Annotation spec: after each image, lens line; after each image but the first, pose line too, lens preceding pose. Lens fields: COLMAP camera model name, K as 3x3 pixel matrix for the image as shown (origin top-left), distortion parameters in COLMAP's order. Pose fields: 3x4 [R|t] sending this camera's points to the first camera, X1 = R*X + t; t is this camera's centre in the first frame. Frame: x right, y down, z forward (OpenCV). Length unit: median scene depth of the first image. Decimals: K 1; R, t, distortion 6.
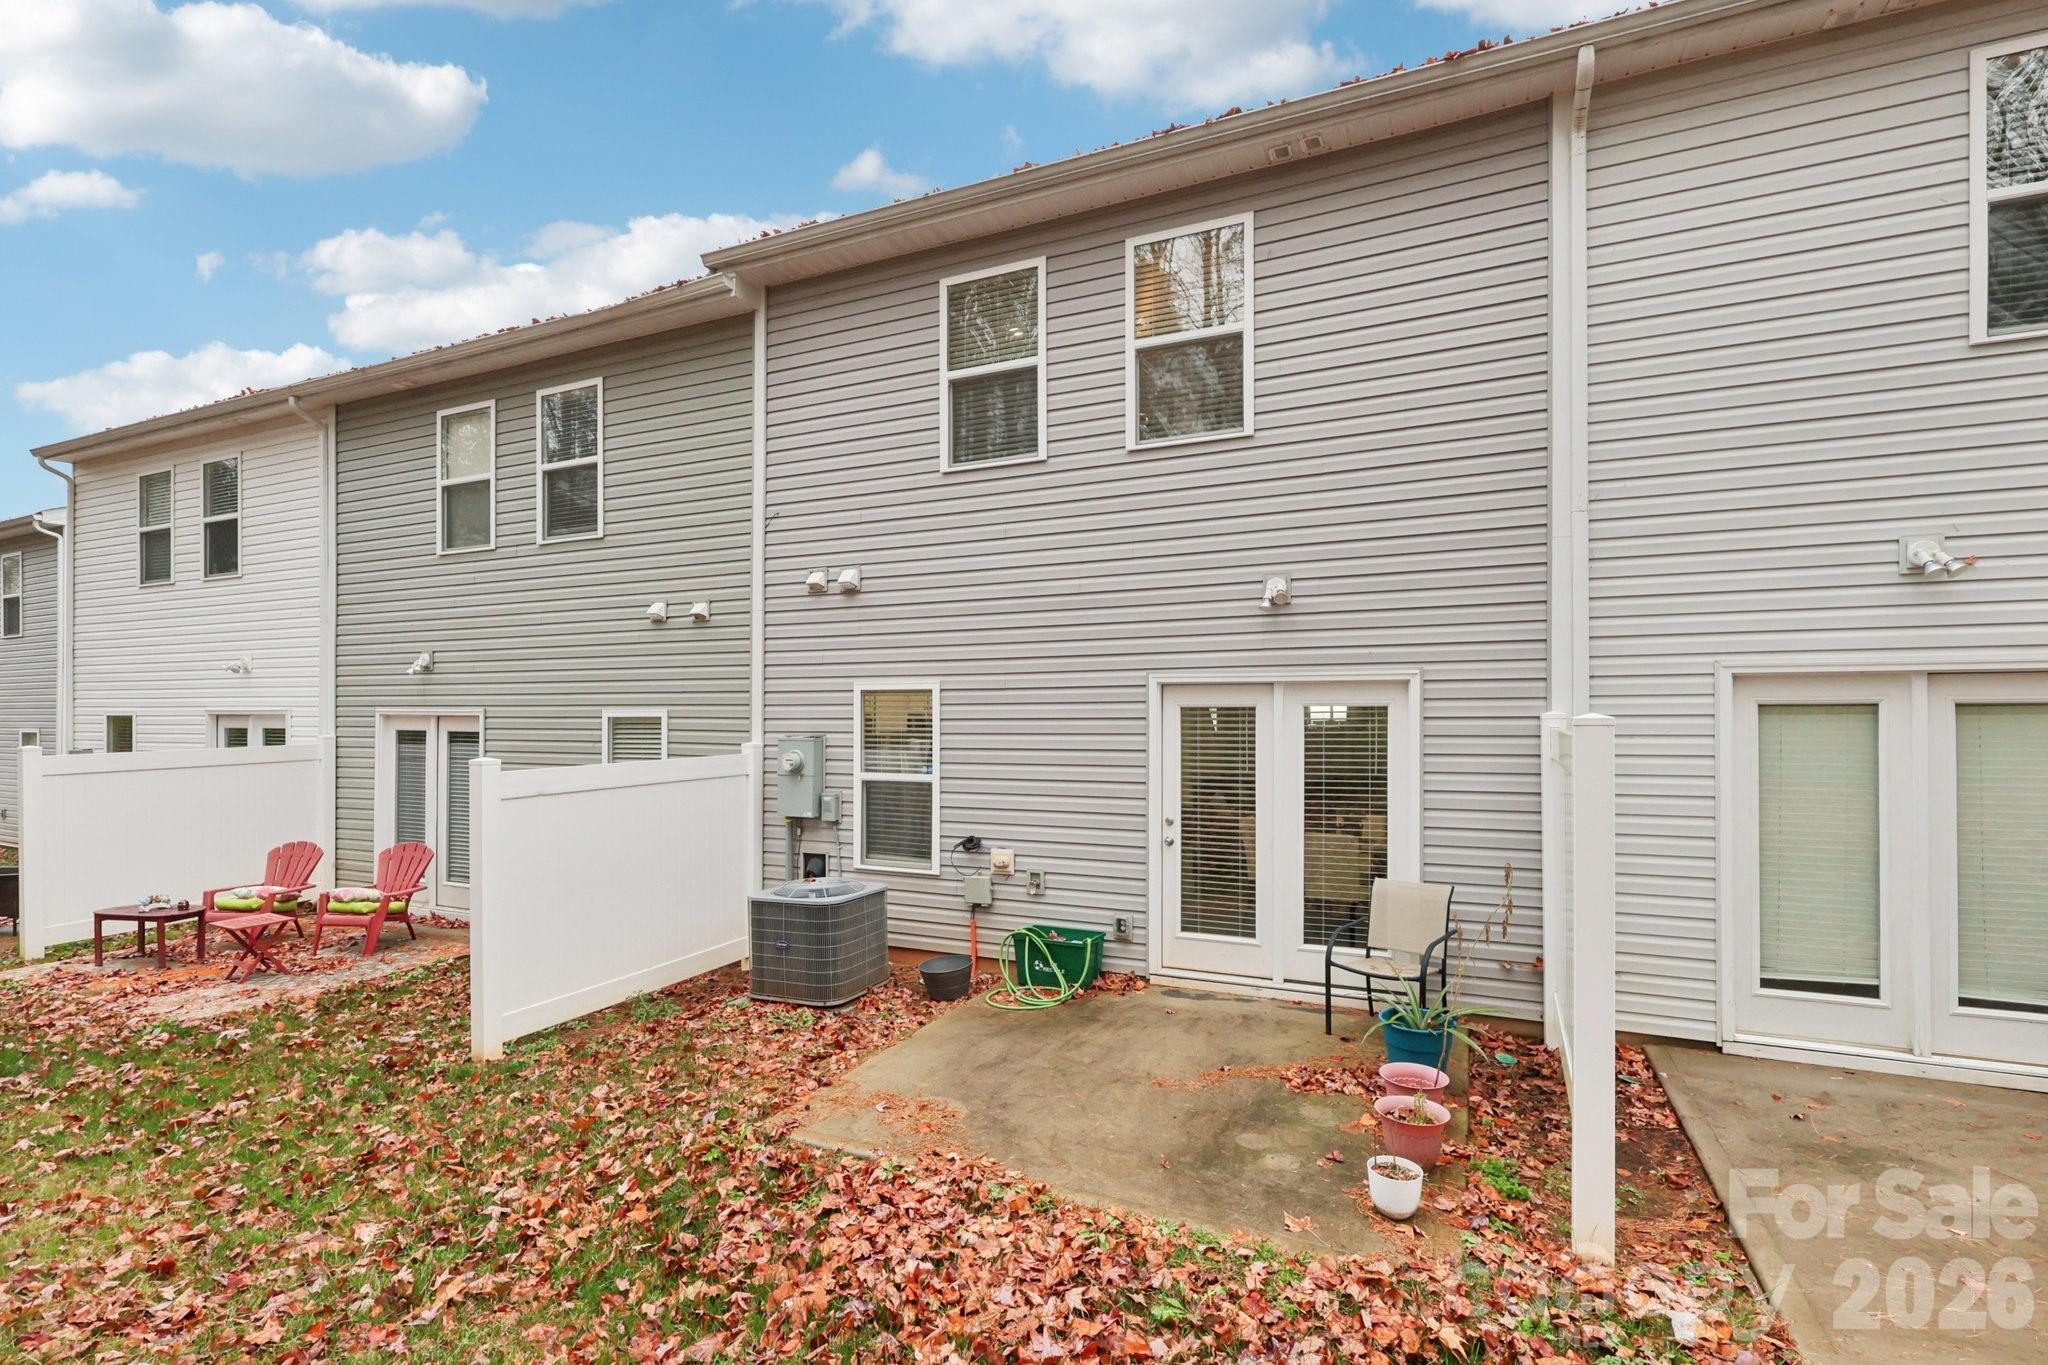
lens RADIAL K [[967.5, 0, 1030.2], [0, 967.5, 694.9], [0, 0, 1]] dist [-0.002673, -0.000042]
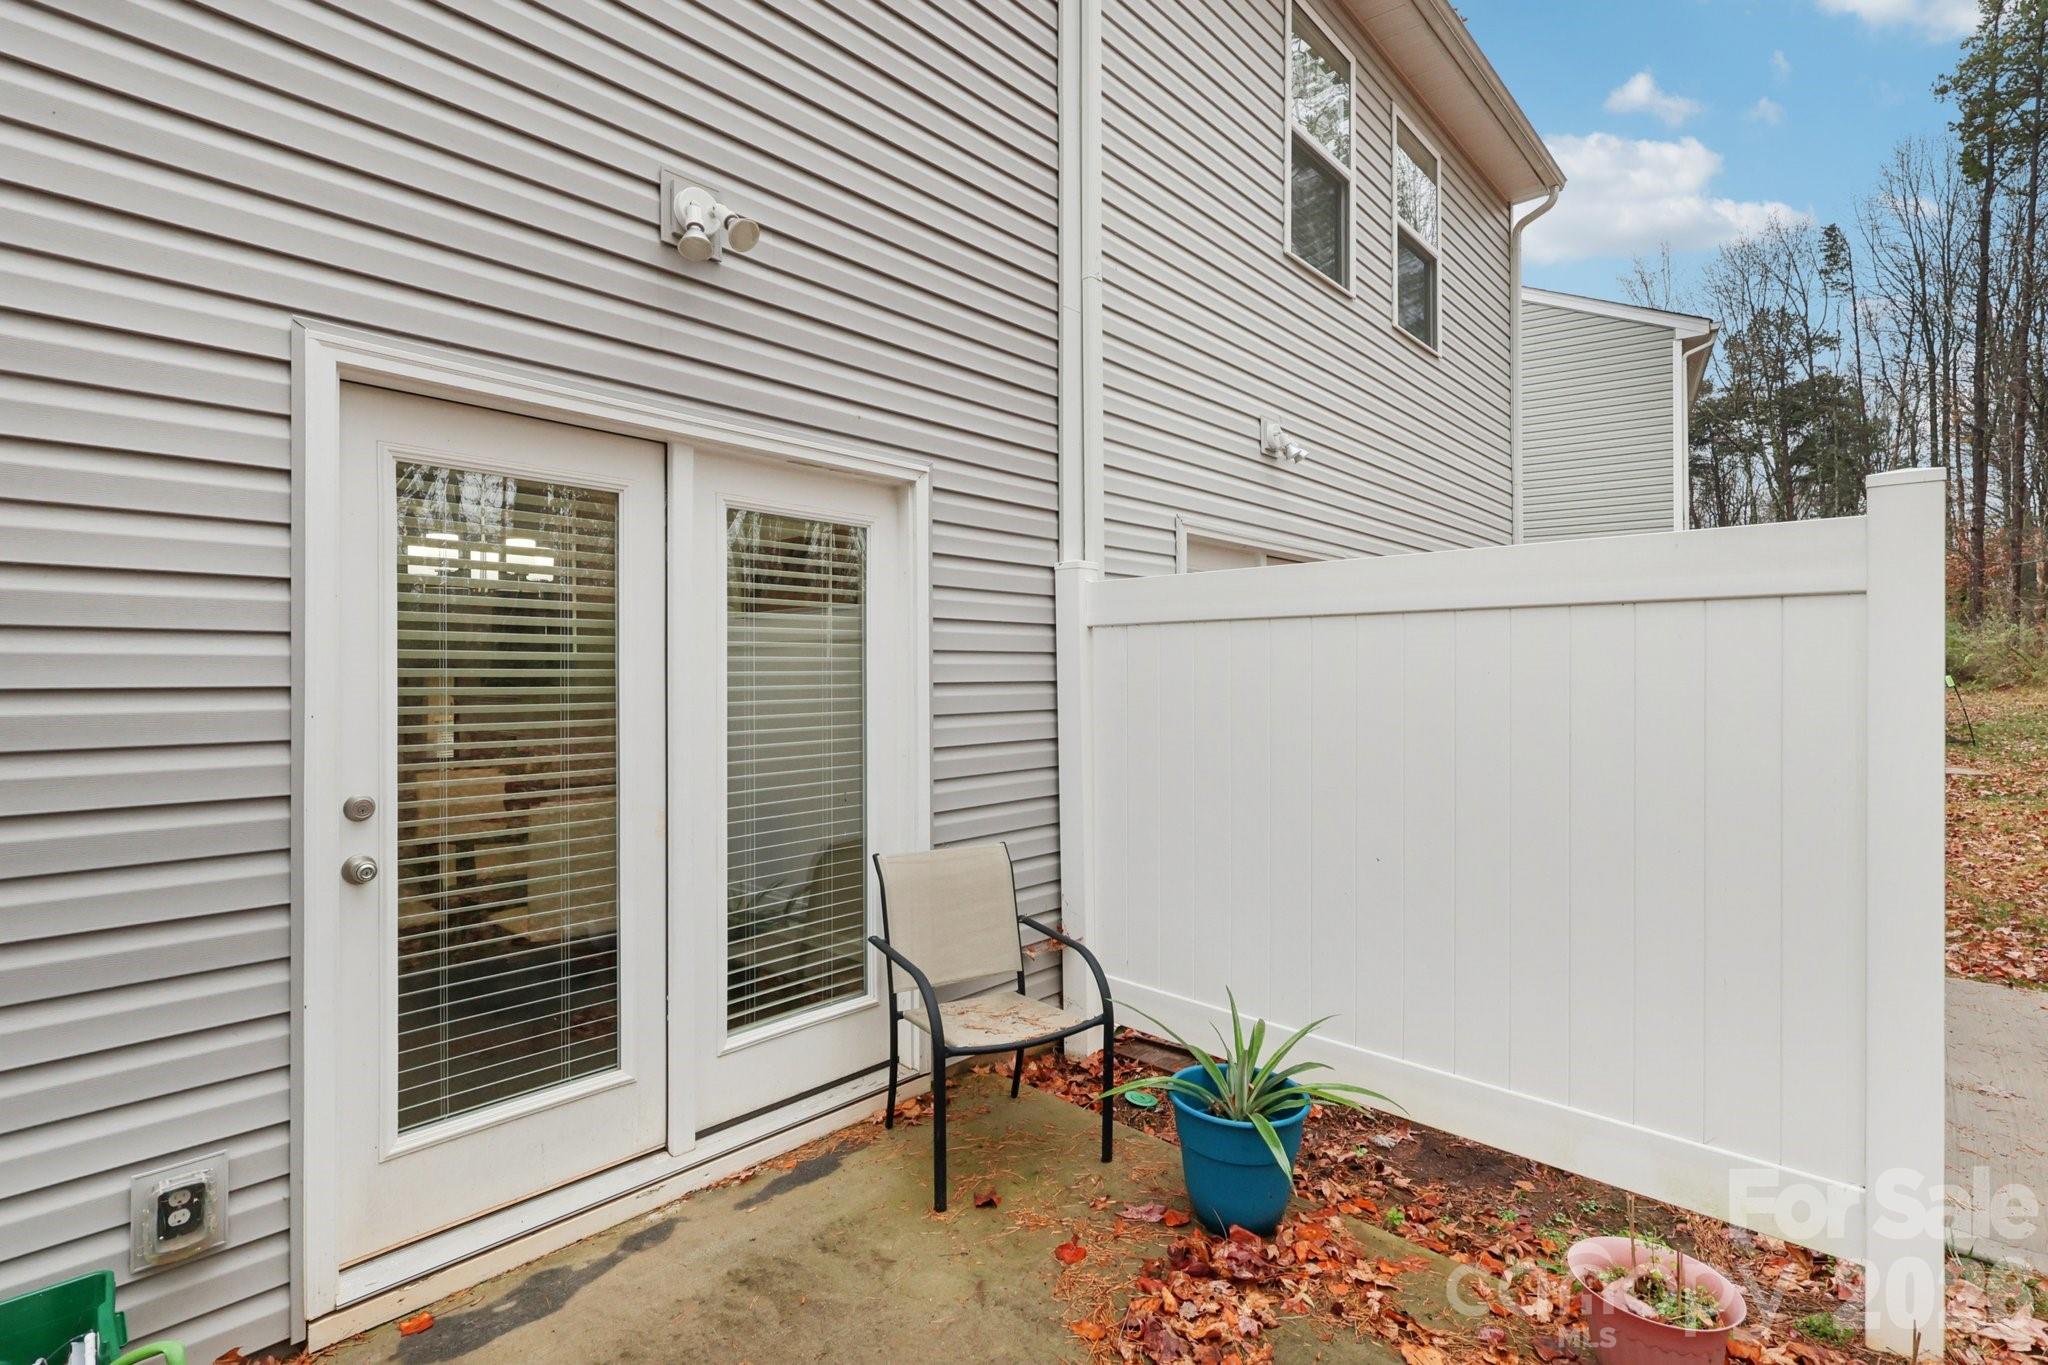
lens RADIAL K [[963.8, 0, 1028.4], [0, 963.8, 671.1], [0, 0, 1]] dist [-0.003761, 0.000953]
pose [[0.300082, 0.004184, 0.953904, -0.095902], [-0.020042, 0.999797, 0.001919, 0.080963], [-0.953703, -0.019695, 0.300105, 0.701102]]
